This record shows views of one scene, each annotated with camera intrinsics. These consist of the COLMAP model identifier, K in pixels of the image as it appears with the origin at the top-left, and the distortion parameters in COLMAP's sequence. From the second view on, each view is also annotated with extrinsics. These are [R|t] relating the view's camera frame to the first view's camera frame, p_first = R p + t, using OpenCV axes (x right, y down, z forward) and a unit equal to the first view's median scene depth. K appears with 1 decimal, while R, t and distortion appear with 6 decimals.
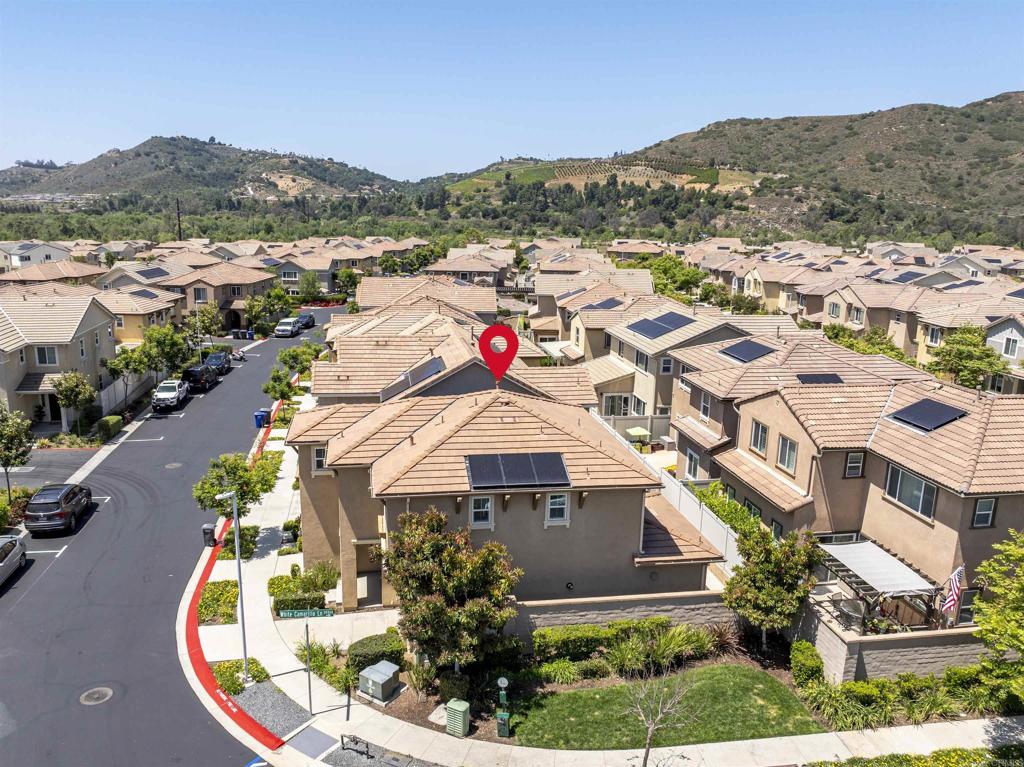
lens RADIAL K [[810.3, 0, 493.3], [0, 810.3, 382.9], [0, 0, 1]] dist [-0.049056, 0.011998]
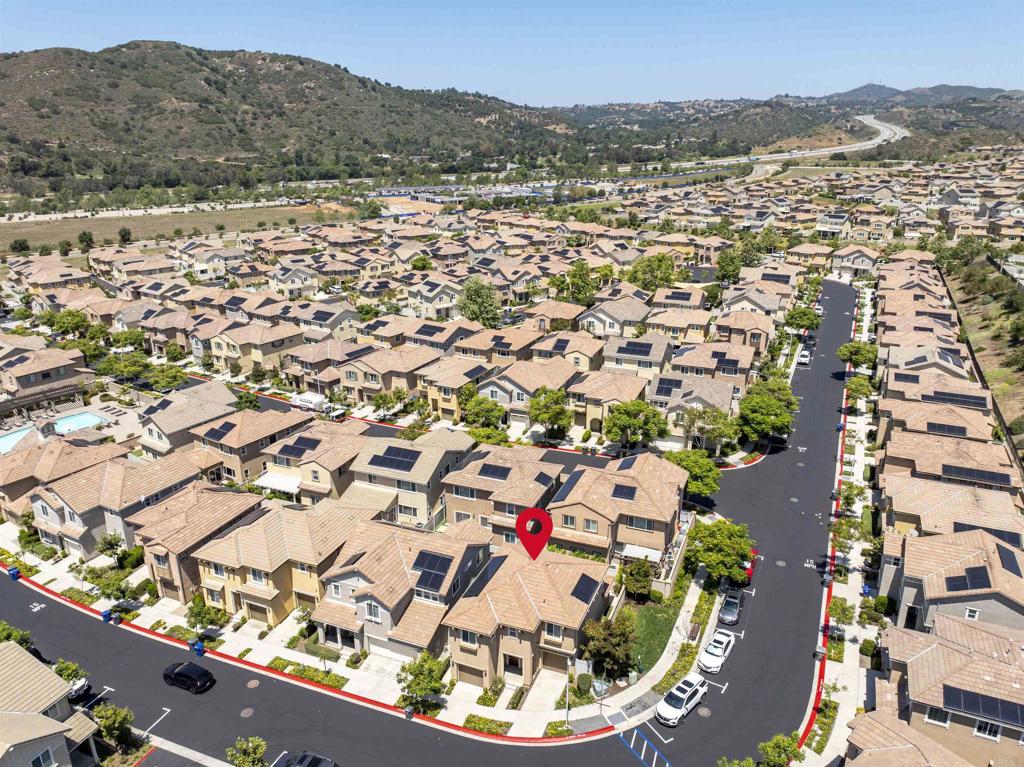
lens RADIAL K [[735.0, 0, 512.0], [0, 735.0, 383.5], [0, 0, 1]] dist [-0.034078, 0.008572]
pose [[0.503191, -0.308221, 0.807340, -0.068122], [0.191264, 0.950785, 0.243776, -0.043331], [-0.842744, 0.031749, 0.537378, -0.002507]]
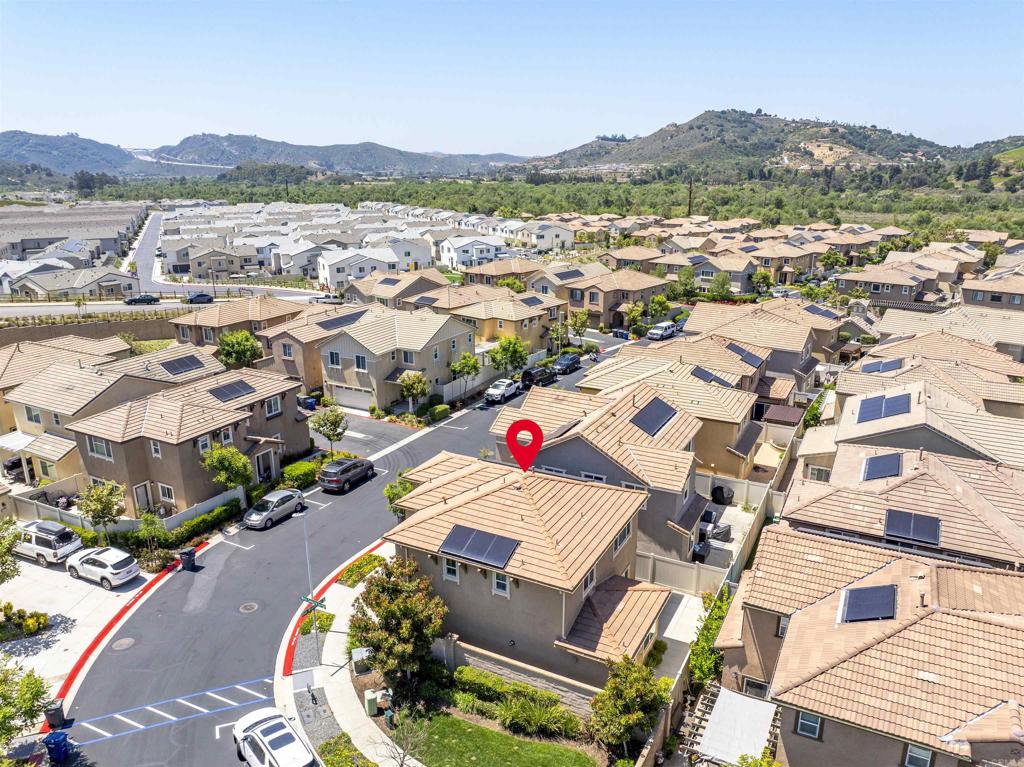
lens RADIAL K [[735.0, 0, 512.0], [0, 735.0, 383.5], [0, 0, 1]] dist [-0.034078, 0.008572]
pose [[0.802770, 0.153559, -0.576178, 0.028341], [-0.115511, 0.988016, 0.102381, -0.011235], [0.584994, -0.015634, 0.810887, 0.002084]]
